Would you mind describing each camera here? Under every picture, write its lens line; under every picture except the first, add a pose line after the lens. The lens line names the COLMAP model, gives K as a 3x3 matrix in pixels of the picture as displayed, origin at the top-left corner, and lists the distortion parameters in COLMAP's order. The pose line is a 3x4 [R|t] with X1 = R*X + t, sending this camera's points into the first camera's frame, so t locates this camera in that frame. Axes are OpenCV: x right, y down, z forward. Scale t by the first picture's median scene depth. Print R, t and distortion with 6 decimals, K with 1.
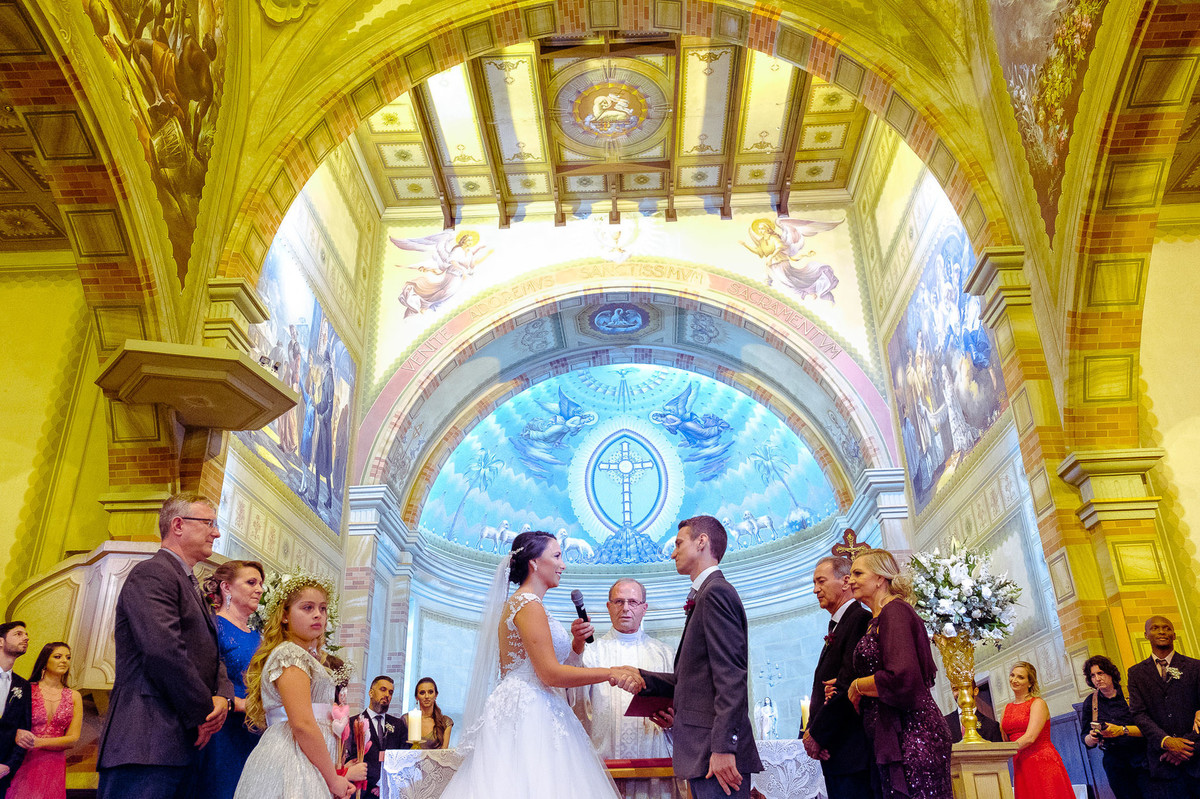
lens RADIAL K [[931.3, 0, 614.3], [0, 931.3, 414.1], [0, 0, 1]] dist [-0.029306, 0.030379]
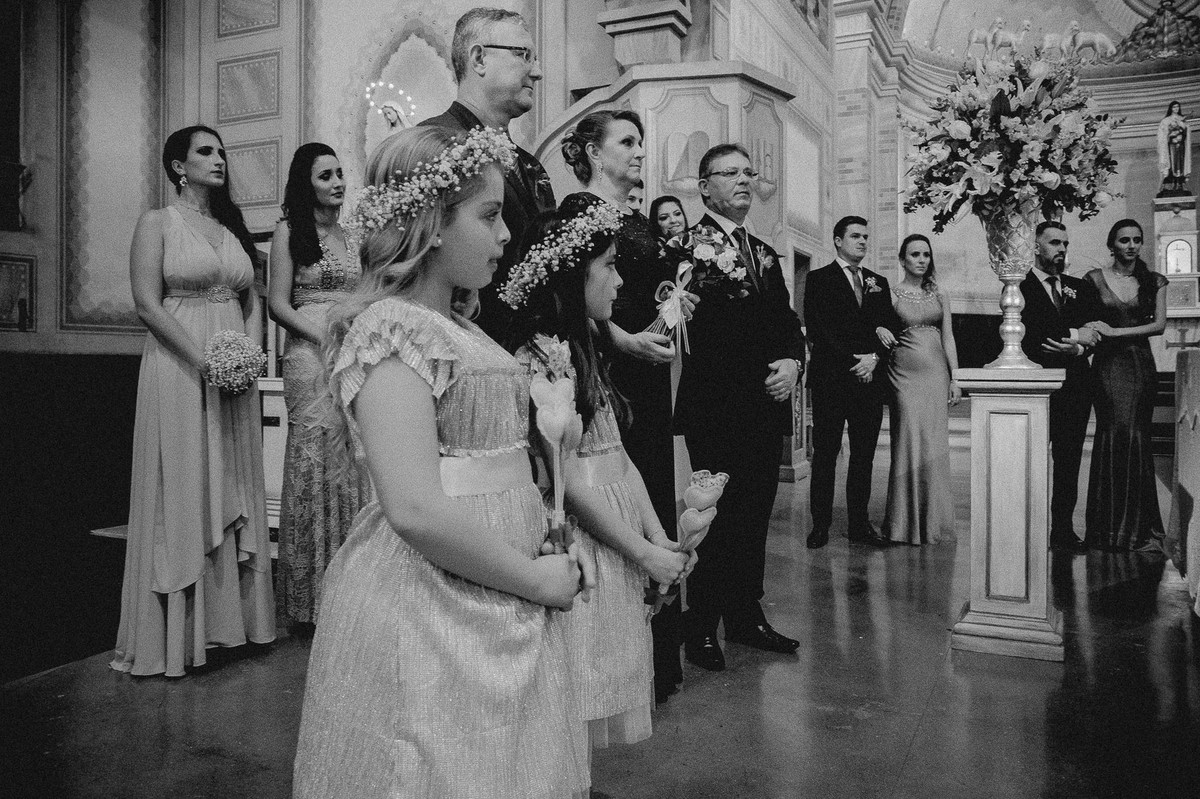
lens RADIAL K [[922.8, 0, 619.4], [0, 922.8, 412.0], [0, 0, 1]] dist [-0.022065, 0.009986]
pose [[0.915786, 0.045929, -0.399032, -0.133231], [0.147871, 0.885120, 0.441244, 0.028249], [0.373457, -0.463090, 0.803789, 0.131512]]
